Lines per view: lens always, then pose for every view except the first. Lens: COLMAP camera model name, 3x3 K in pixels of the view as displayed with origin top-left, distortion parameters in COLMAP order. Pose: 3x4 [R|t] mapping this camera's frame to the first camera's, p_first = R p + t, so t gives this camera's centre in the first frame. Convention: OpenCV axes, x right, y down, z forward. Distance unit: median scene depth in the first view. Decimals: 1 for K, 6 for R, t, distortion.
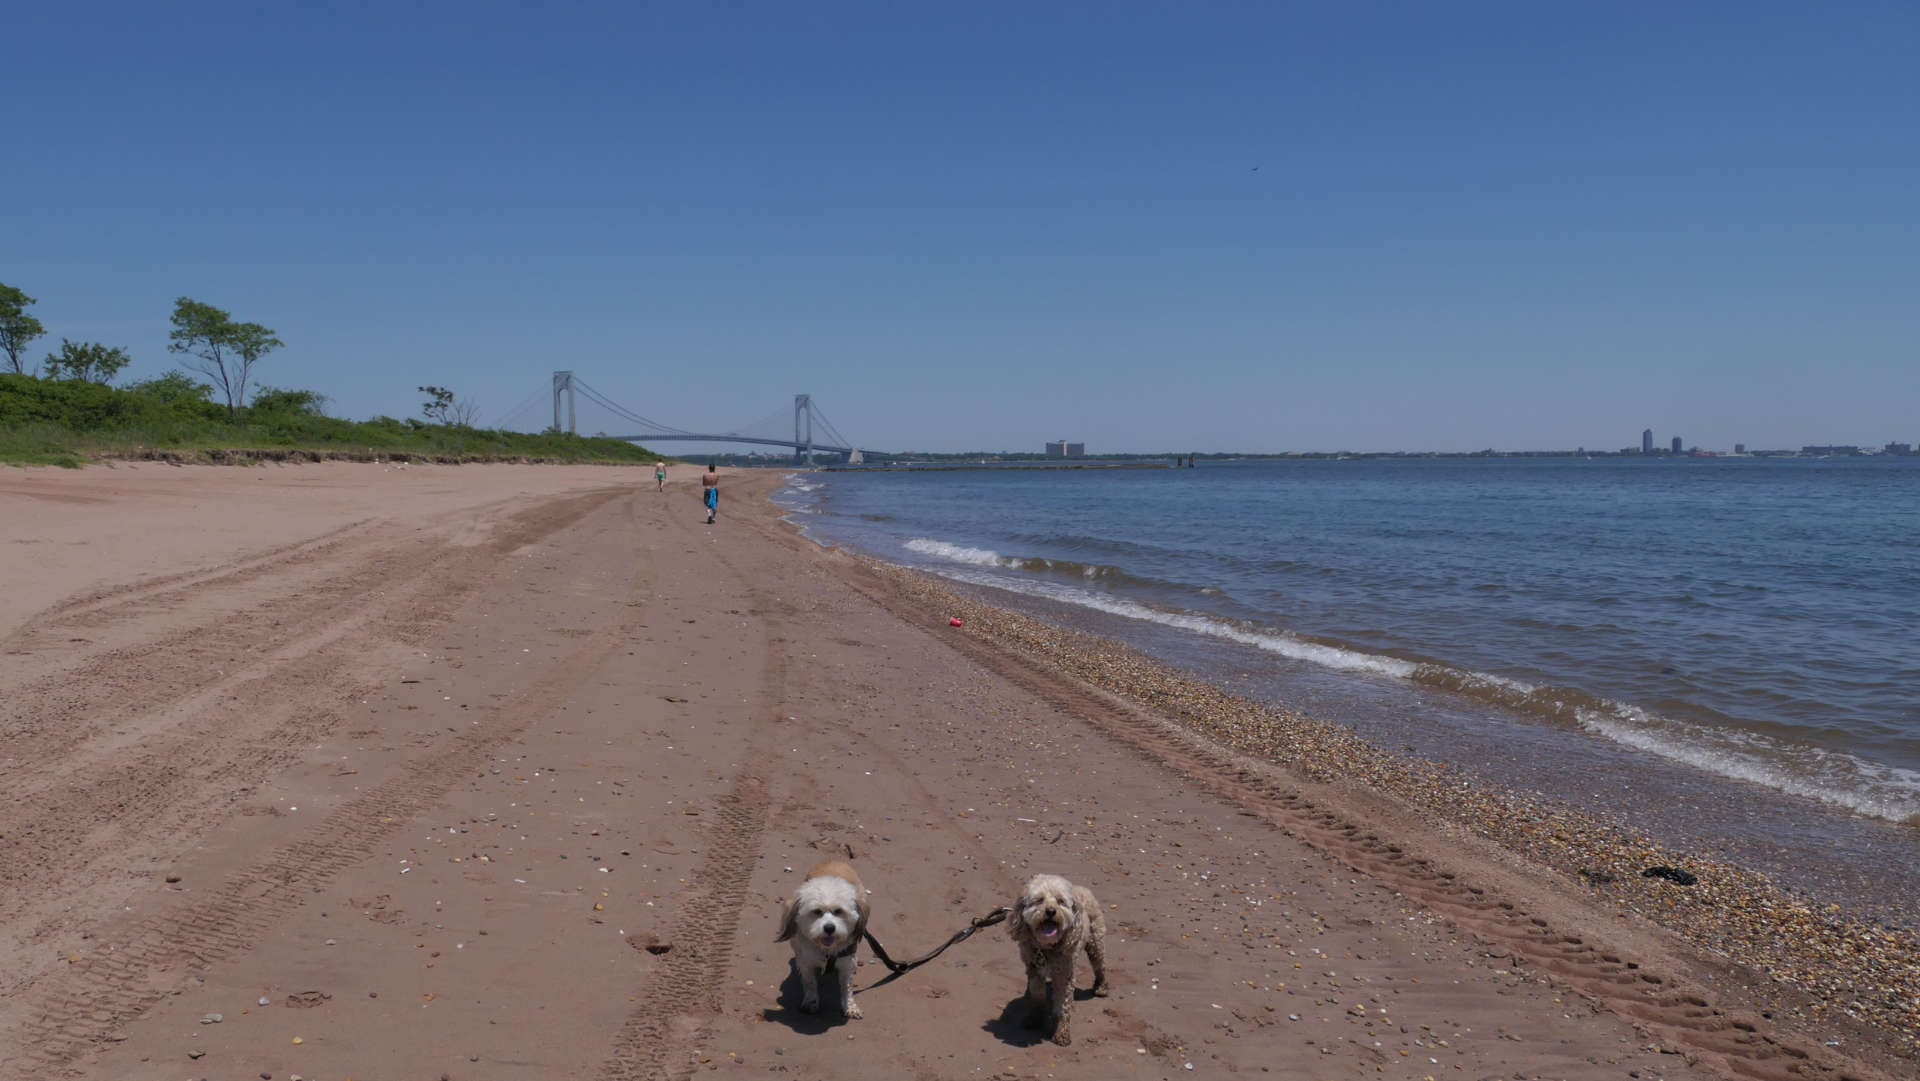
lens RADIAL K [[1830.7, 0, 954.1], [0, 1830.7, 541.2], [0, 0, 1]] dist [-0.004502, 0.000000]
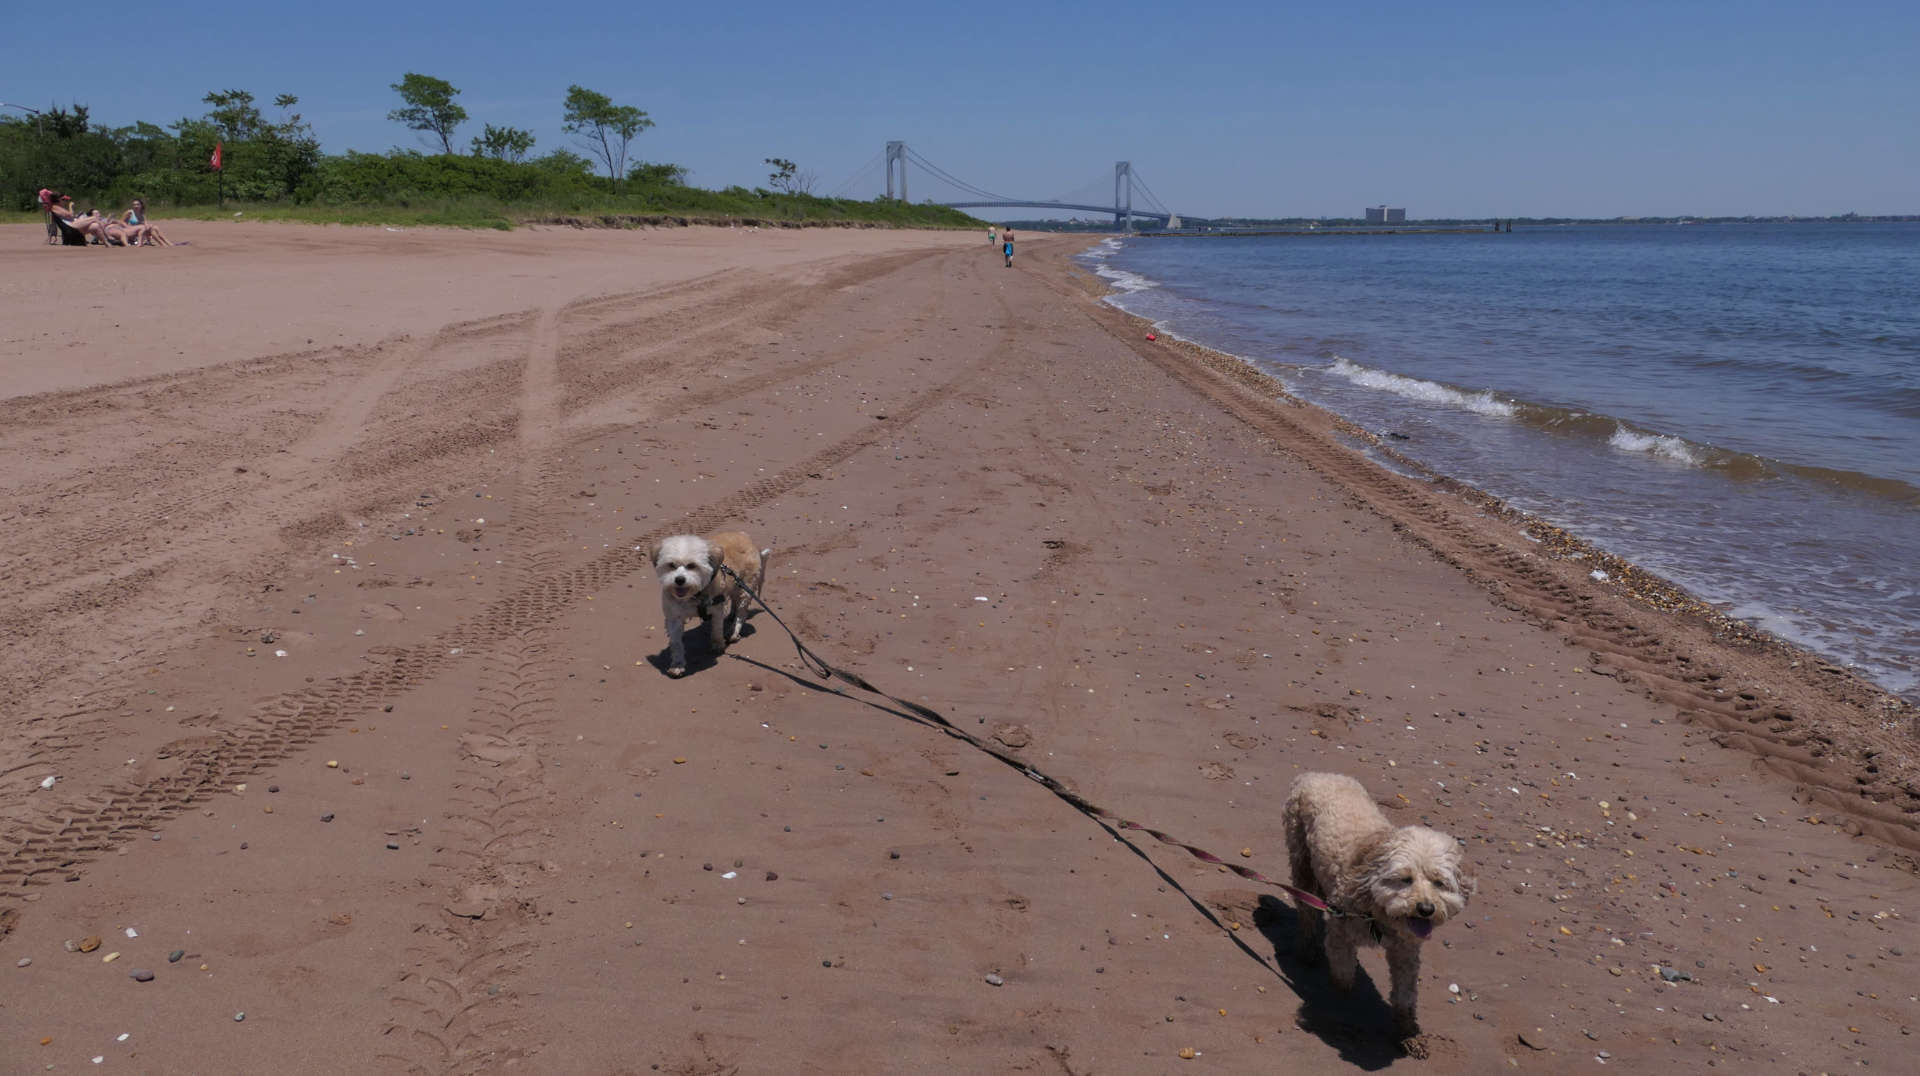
lens RADIAL K [[1830.7, 0, 950.8], [0, 1830.7, 538.8], [0, 0, 1]] dist [-0.004502, 0.000000]
pose [[0.983197, 0.028189, -0.180360, 0.032010], [-0.005618, 0.992210, 0.124447, 0.007128], [0.182463, -0.121343, 0.975696, -0.117446]]
